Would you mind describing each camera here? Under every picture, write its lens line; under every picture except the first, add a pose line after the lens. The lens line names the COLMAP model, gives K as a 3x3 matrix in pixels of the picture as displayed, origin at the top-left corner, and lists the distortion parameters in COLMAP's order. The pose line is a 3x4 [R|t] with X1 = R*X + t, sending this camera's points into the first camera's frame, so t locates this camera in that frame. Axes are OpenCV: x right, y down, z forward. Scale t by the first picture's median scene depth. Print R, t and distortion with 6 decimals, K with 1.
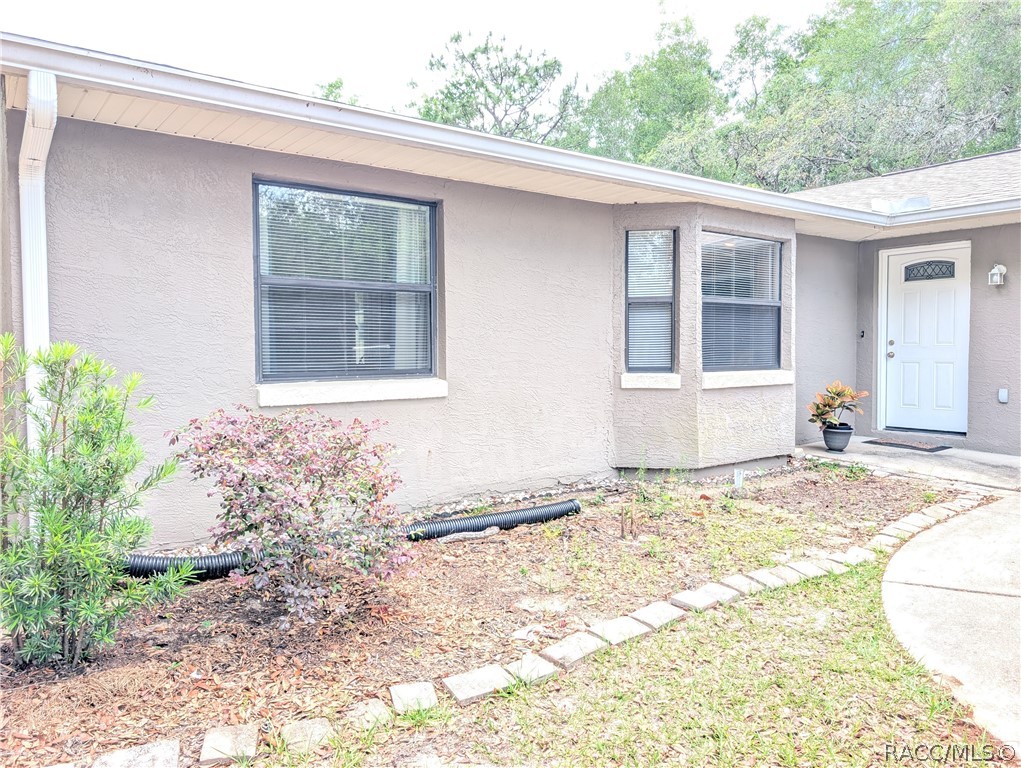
lens RADIAL K [[739.4, 0, 508.1], [0, 739.4, 388.7], [0, 0, 1]] dist [0.032118, -0.029306]
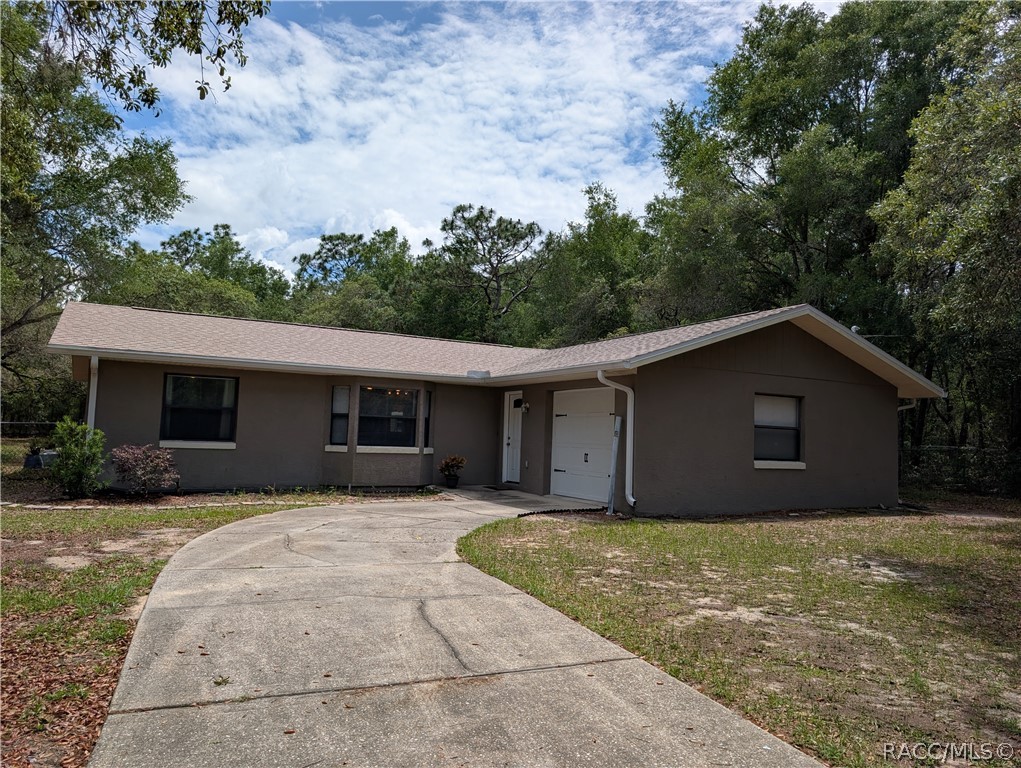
lens RADIAL K [[739.4, 0, 511.4], [0, 739.4, 394.2], [0, 0, 1]] dist [0.032118, -0.029306]
pose [[0.987220, 0.029173, -0.156670, 1.088480], [-0.046952, 0.992710, -0.111009, 0.053150], [0.152290, 0.116947, 0.981393, -1.246530]]
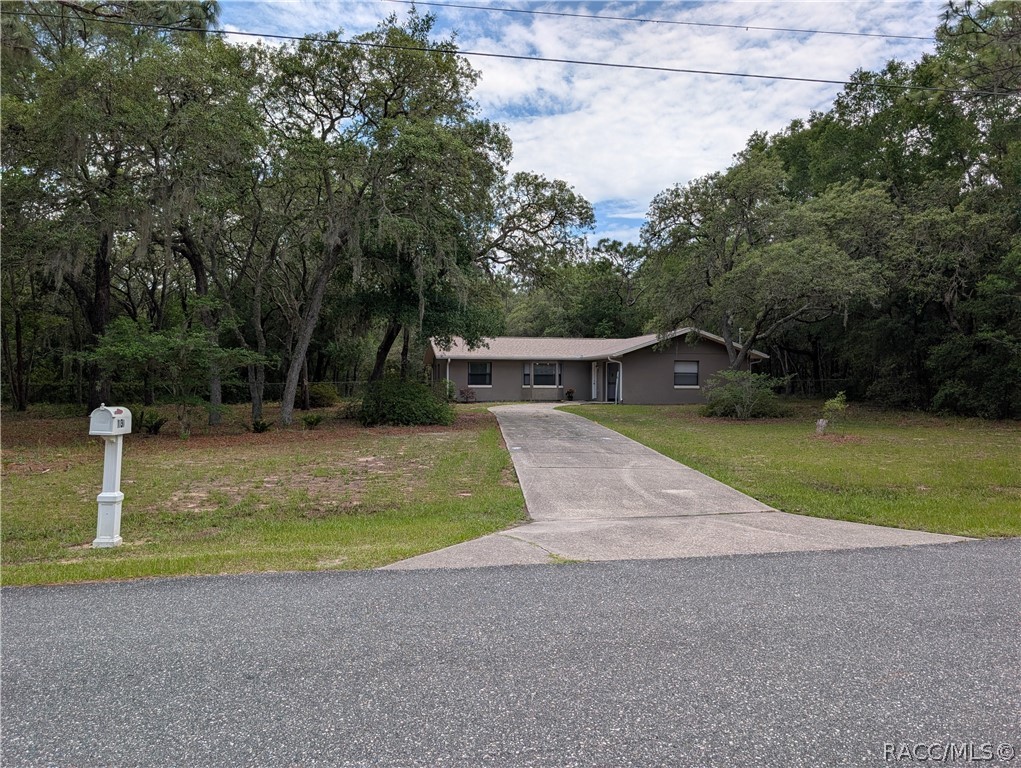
lens RADIAL K [[739.4, 0, 515.1], [0, 739.4, 357.9], [0, 0, 1]] dist [0.032118, -0.029306]
pose [[0.908042, -0.005667, -0.418841, 2.746181], [-0.029357, 0.996589, -0.077130, 0.236606], [0.417850, 0.082333, 0.904778, -4.803210]]
